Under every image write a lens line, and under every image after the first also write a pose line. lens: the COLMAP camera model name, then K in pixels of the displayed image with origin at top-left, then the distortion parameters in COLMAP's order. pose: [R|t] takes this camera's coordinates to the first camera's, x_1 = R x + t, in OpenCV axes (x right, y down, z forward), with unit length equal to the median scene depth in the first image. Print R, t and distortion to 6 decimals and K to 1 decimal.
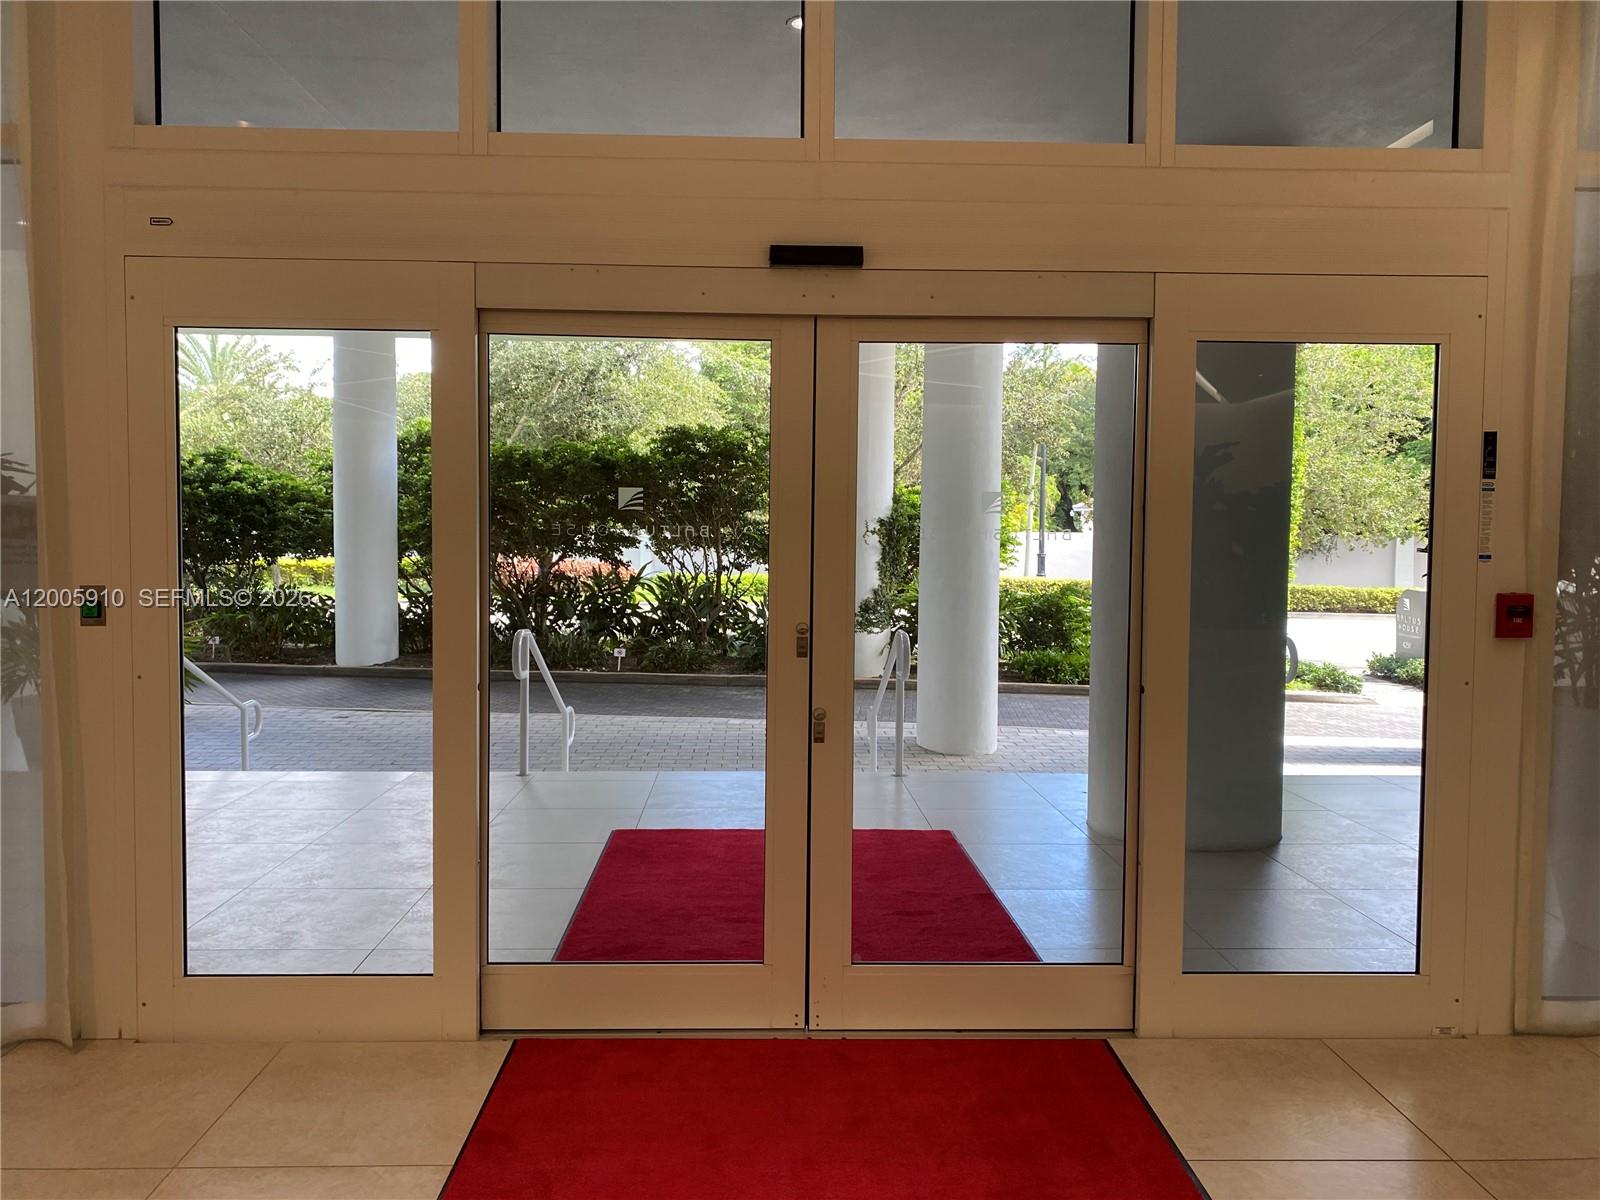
lens RADIAL K [[1224.2, 0, 798.0], [0, 1224.2, 600.3], [0, 0, 1]] dist [0.009925, 0.001020]
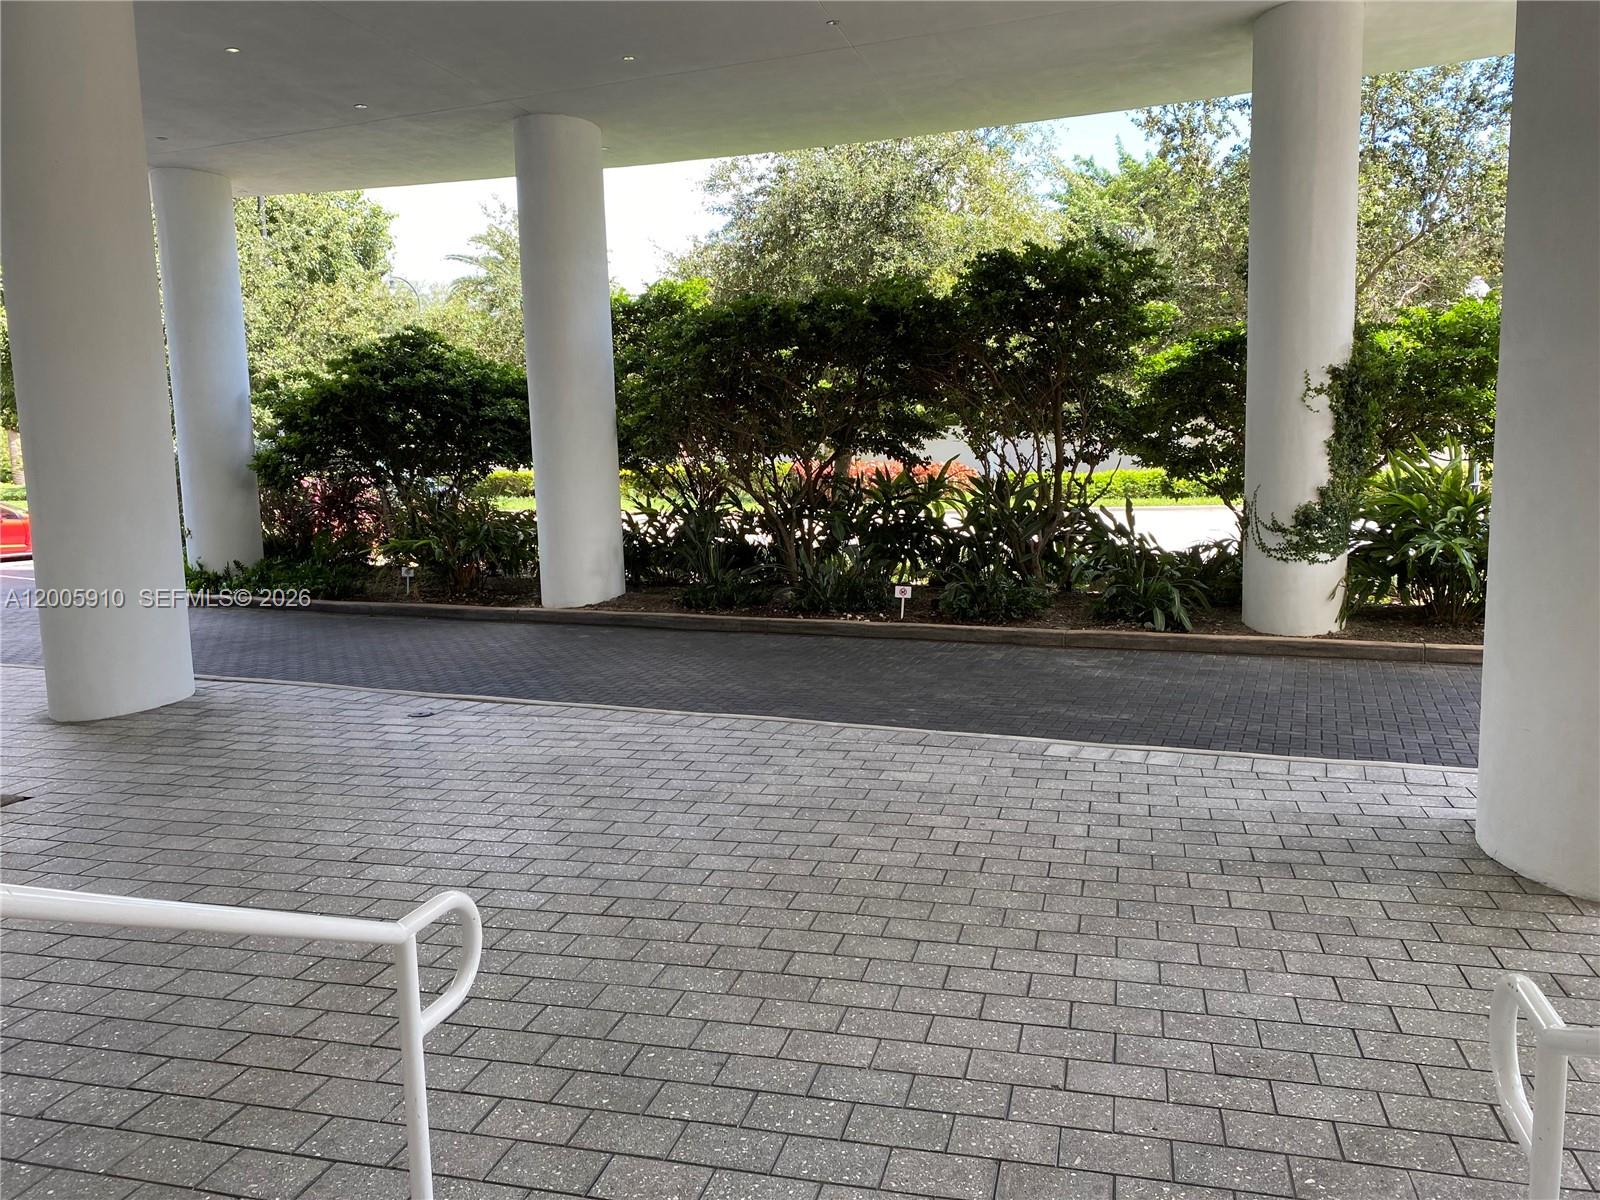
lens RADIAL K [[1224.2, 0, 762.0], [0, 1224.2, 614.3], [0, 0, 1]] dist [0.009925, 0.001020]
pose [[0.946702, 0.007352, -0.322025, -0.001554], [0.021153, 0.996162, 0.084929, -0.003557], [0.321414, -0.087214, 0.942914, 0.307689]]
